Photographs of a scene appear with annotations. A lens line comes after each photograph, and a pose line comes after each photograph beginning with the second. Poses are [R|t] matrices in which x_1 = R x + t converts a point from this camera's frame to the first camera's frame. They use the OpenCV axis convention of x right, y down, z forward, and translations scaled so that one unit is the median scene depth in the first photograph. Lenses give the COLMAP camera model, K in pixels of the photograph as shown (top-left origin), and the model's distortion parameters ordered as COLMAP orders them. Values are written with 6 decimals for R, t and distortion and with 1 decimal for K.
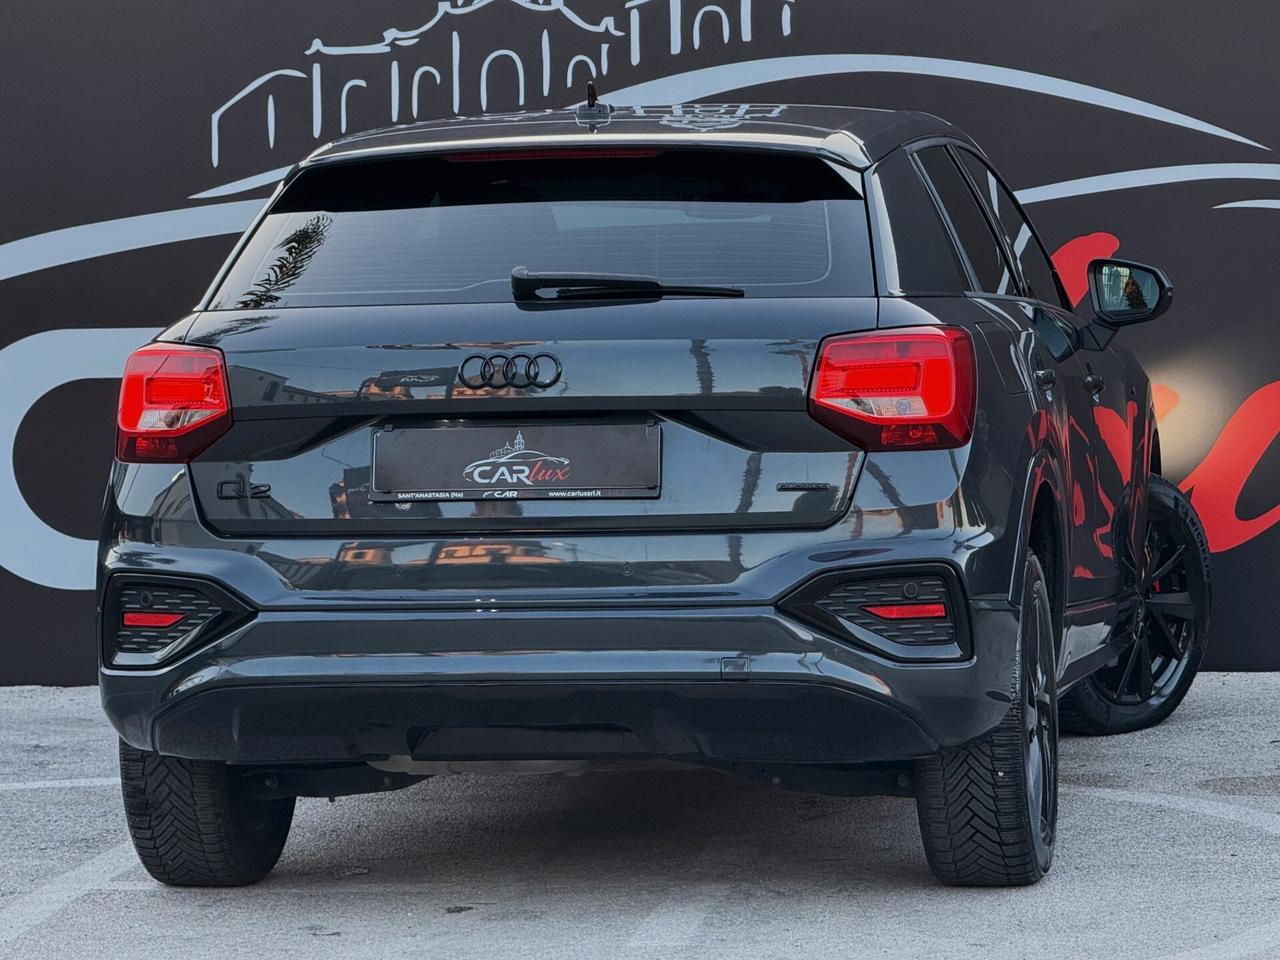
lens RADIAL K [[4828.3, 0, 572.5], [0, 4828.3, 482.4], [0, 0, 1]] dist [0.113760, 0.000000]
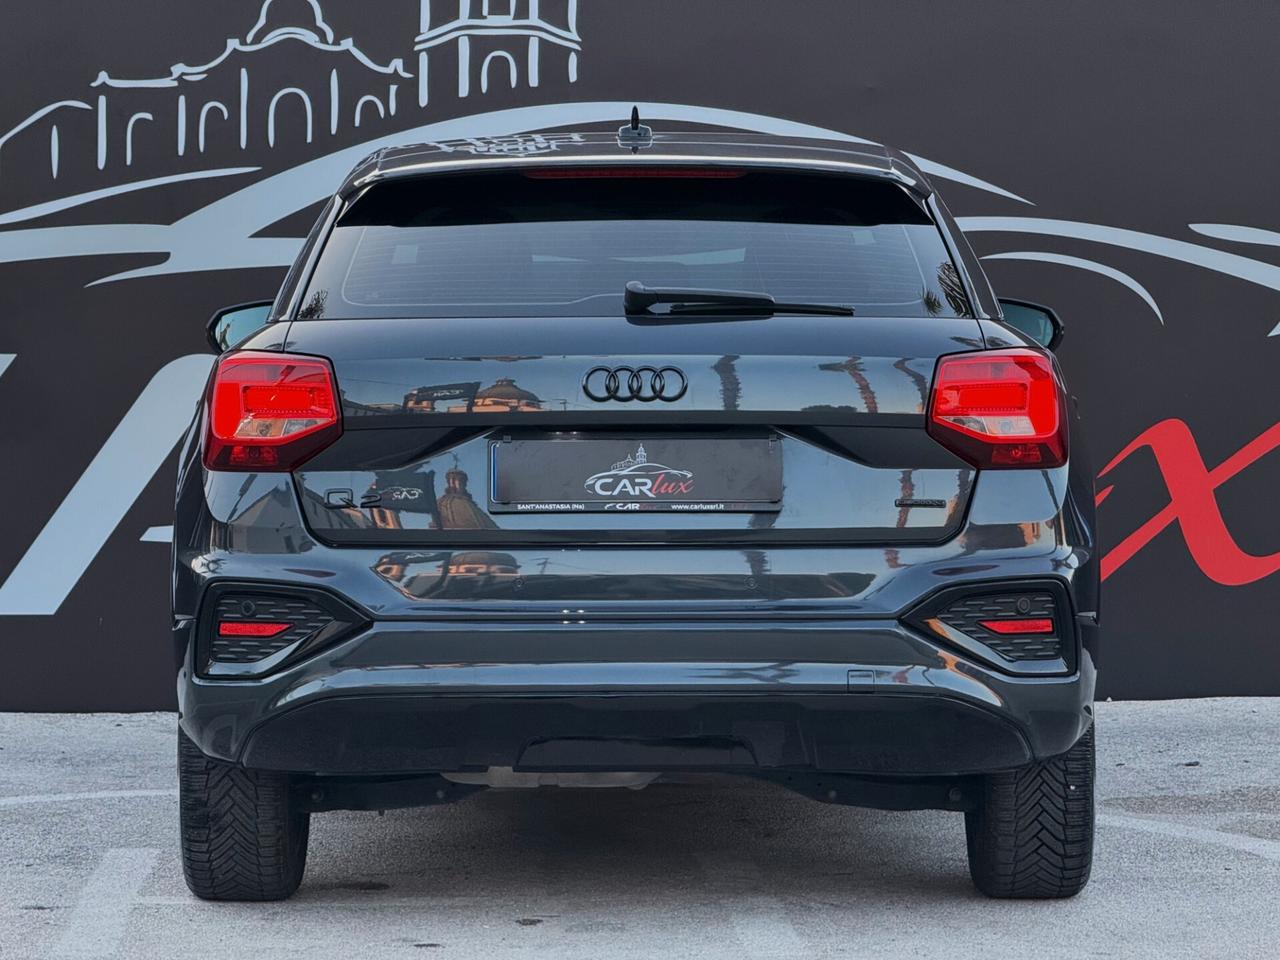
lens RADIAL K [[4533.8, 0, 575.3], [0, 4533.8, 500.7], [0, 0, 1]] dist [0.159382, 0.000000]
pose [[0.983207, 0.014162, 0.181946, -0.191020], [-0.012177, 0.999854, -0.012023, 0.012395], [-0.182089, 0.009605, 0.983235, 0.071809]]
